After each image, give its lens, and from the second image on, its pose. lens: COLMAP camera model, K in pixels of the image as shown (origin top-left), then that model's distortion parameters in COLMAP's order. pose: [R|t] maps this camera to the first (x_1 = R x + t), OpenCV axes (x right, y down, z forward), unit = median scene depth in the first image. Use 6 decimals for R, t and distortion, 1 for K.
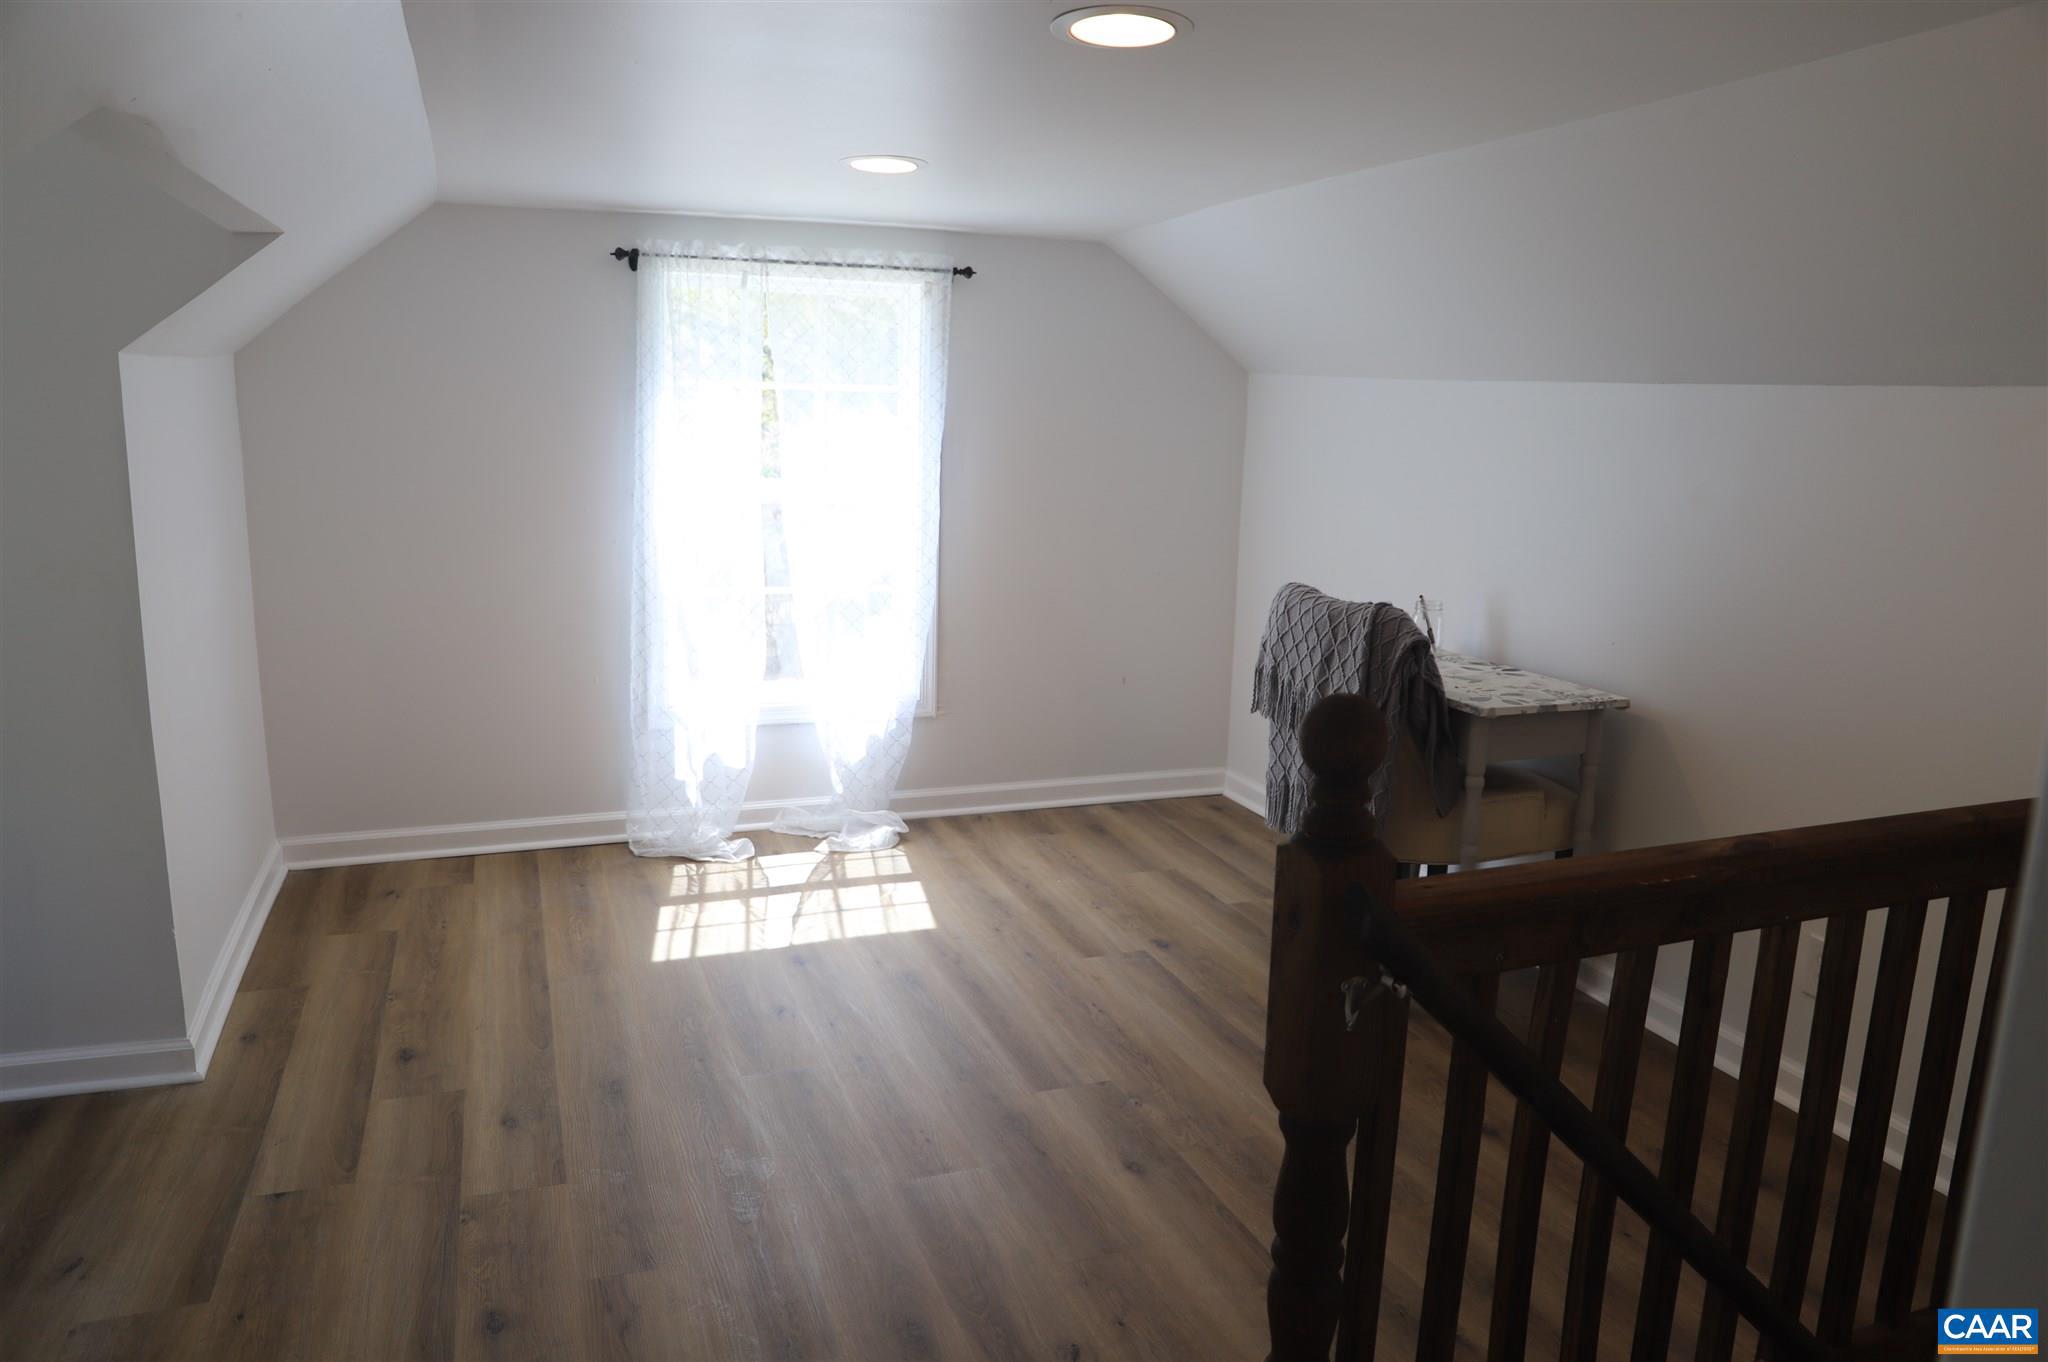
lens RADIAL K [[1385.3, 0, 1019.0], [0, 1385.3, 670.9], [0, 0, 1]] dist [-0.142138, 0.094801]
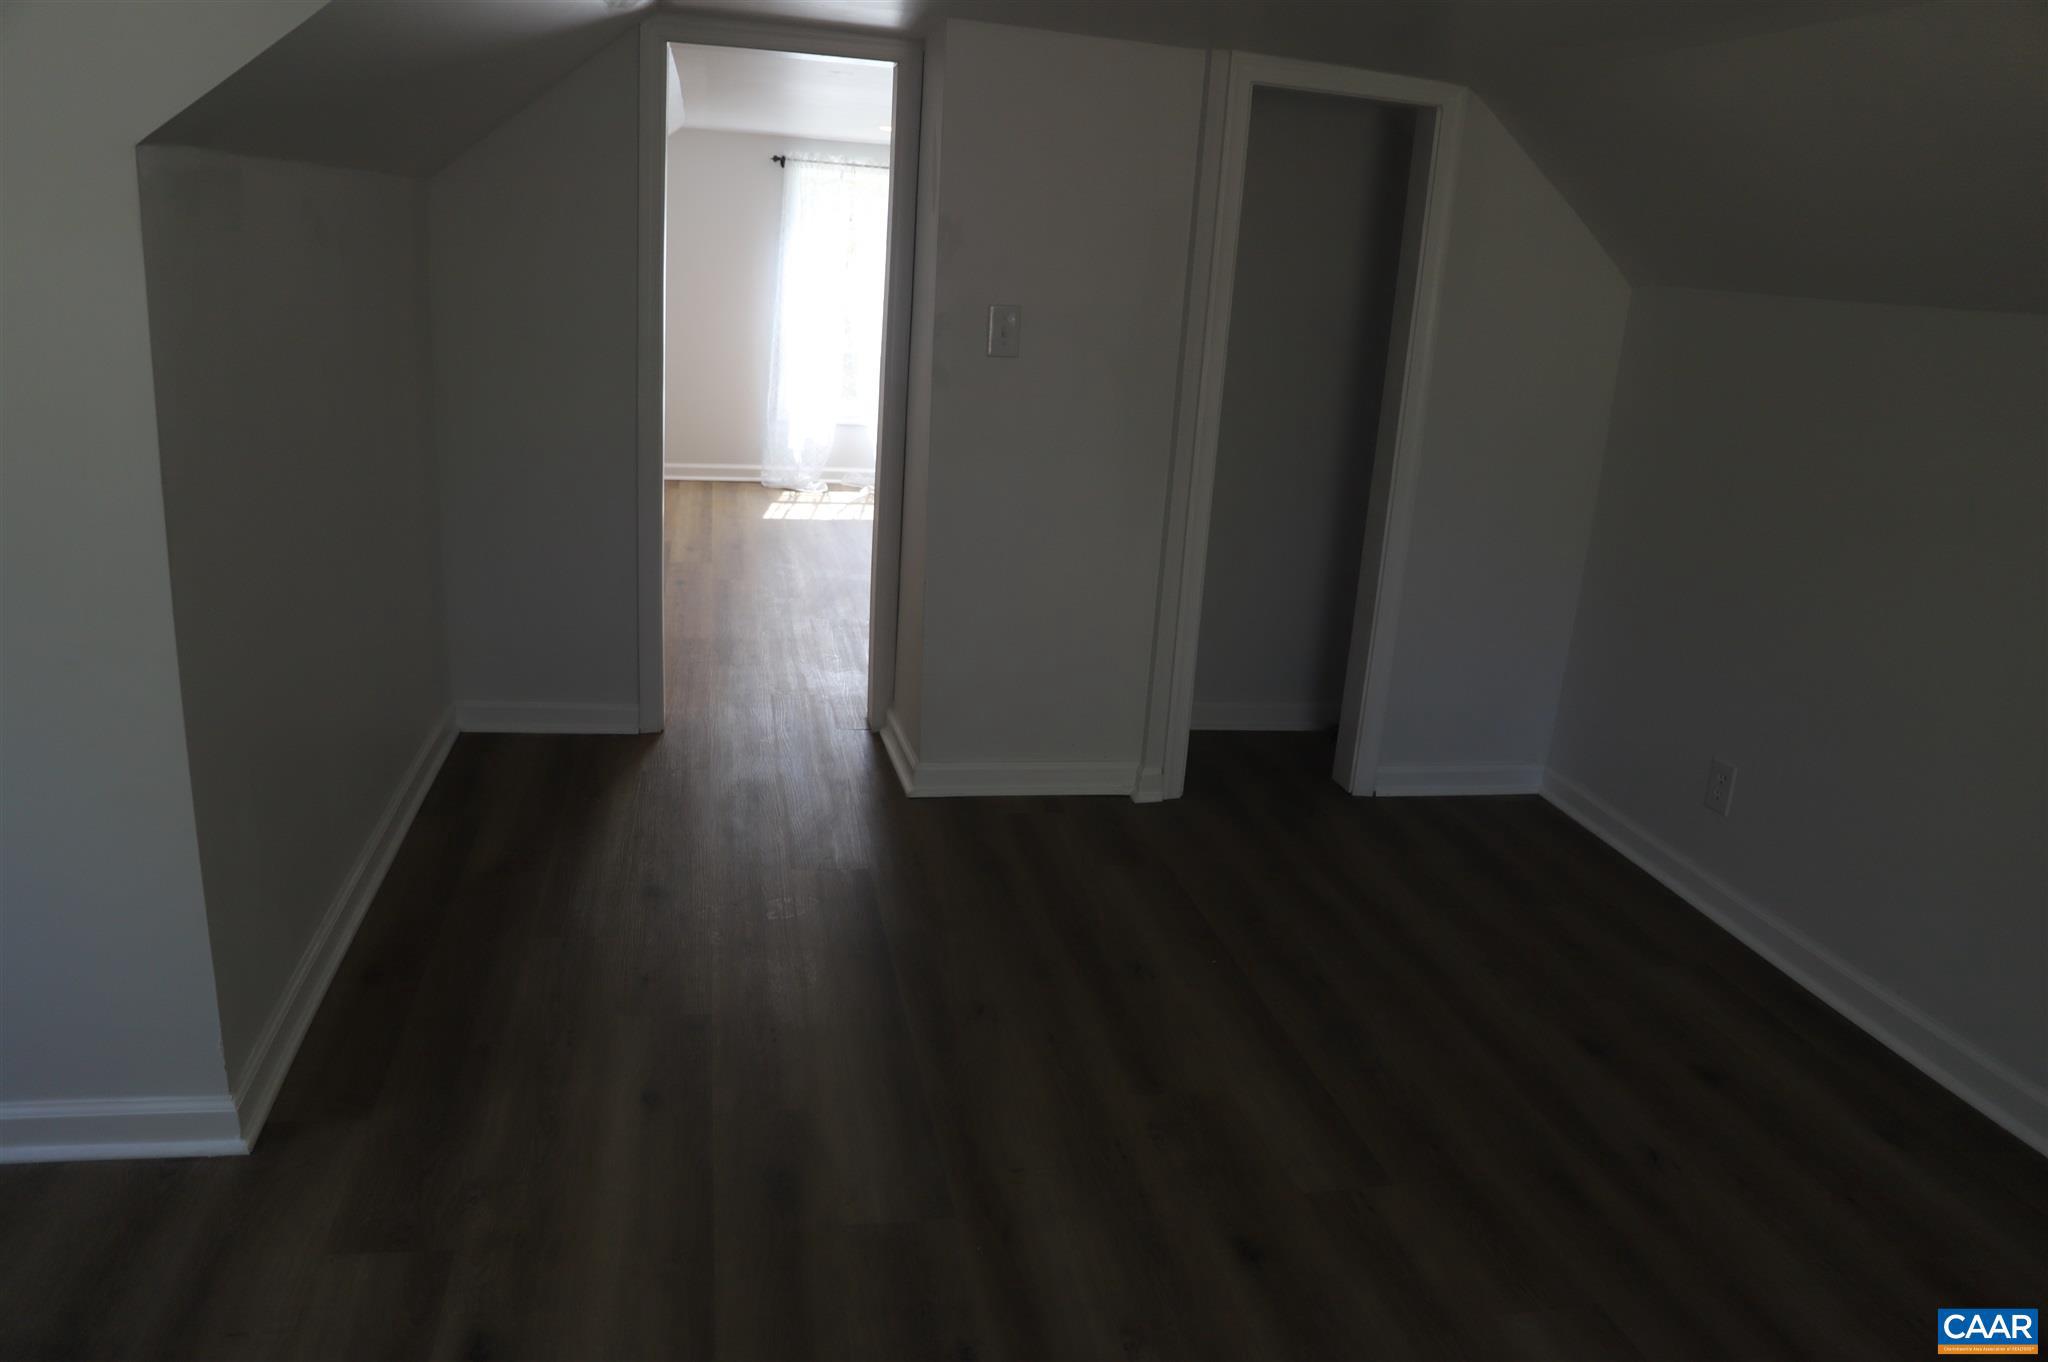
lens RADIAL K [[1385.3, 0, 1019.0], [0, 1385.3, 670.9], [0, 0, 1]] dist [-0.142138, 0.094801]
pose [[0.988090, 0.093129, -0.122499, 0.315331], [-0.080341, 0.991170, 0.105489, 0.160163], [0.131242, -0.094390, 0.986847, -0.824193]]
